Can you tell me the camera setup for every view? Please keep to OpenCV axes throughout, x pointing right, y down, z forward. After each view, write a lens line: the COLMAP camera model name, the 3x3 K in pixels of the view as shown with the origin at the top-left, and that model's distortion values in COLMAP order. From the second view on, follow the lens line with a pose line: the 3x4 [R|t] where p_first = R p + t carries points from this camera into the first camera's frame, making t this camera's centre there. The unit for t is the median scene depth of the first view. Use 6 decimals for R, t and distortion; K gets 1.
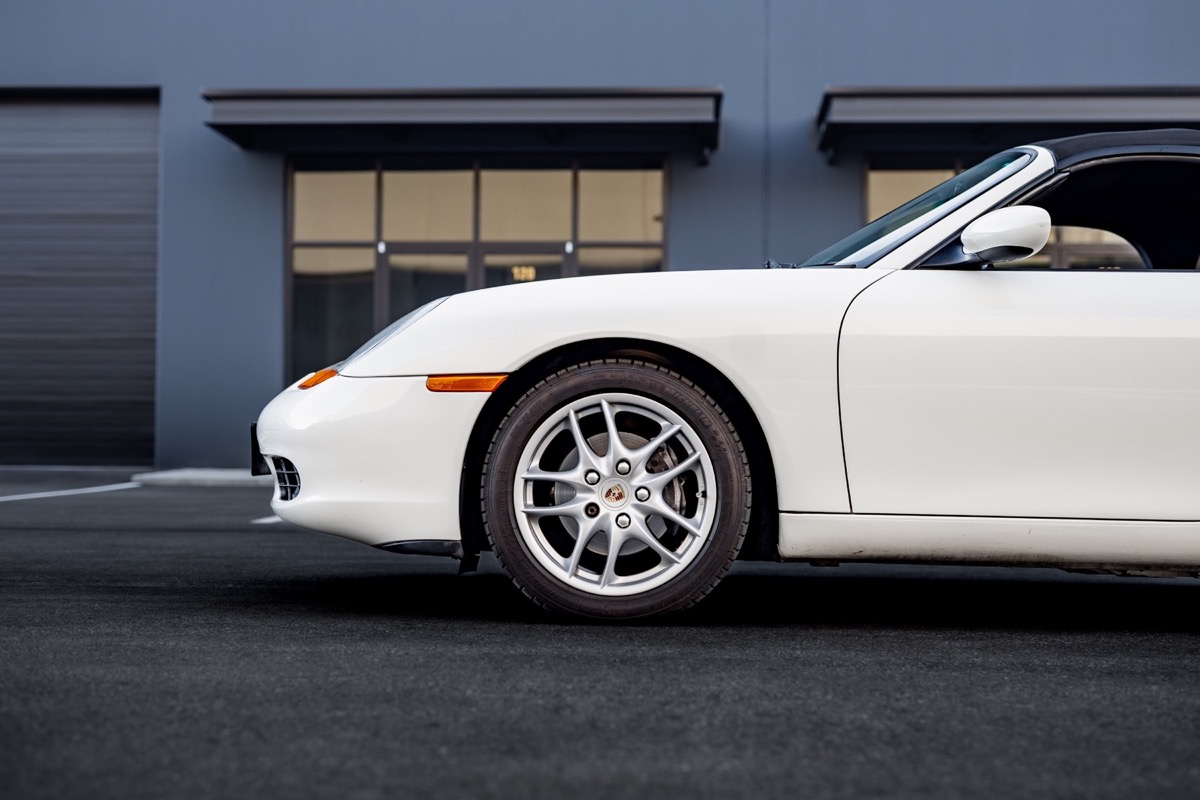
lens RADIAL K [[1680.0, 0, 600.0], [0, 1680.0, 400.0], [0, 0, 1]] dist [0.009720, 0.046623]
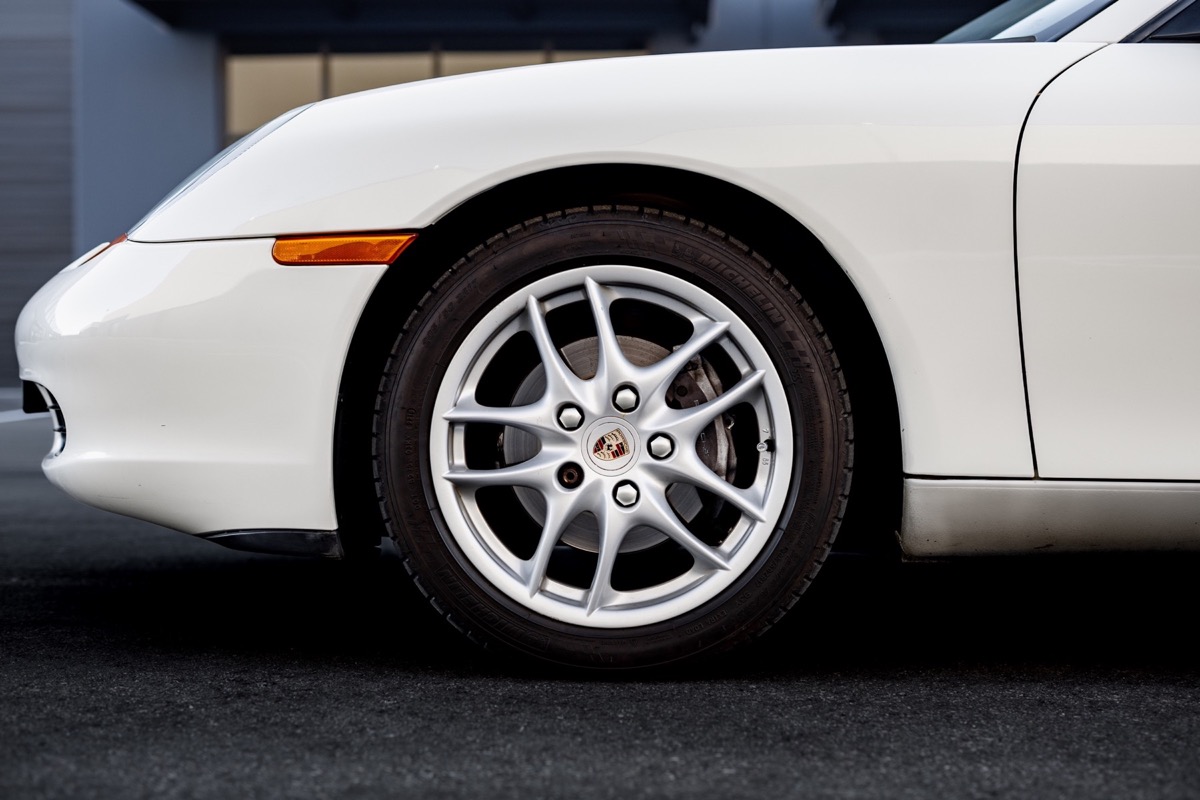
lens RADIAL K [[1680.0, 0, 600.0], [0, 1680.0, 400.0], [0, 0, 1]] dist [0.009720, 0.046623]
pose [[0.999882, -0.006770, 0.013766, -0.002367], [0.006113, 0.998867, 0.047203, 0.014086], [-0.014070, -0.047113, 0.998790, 0.441162]]
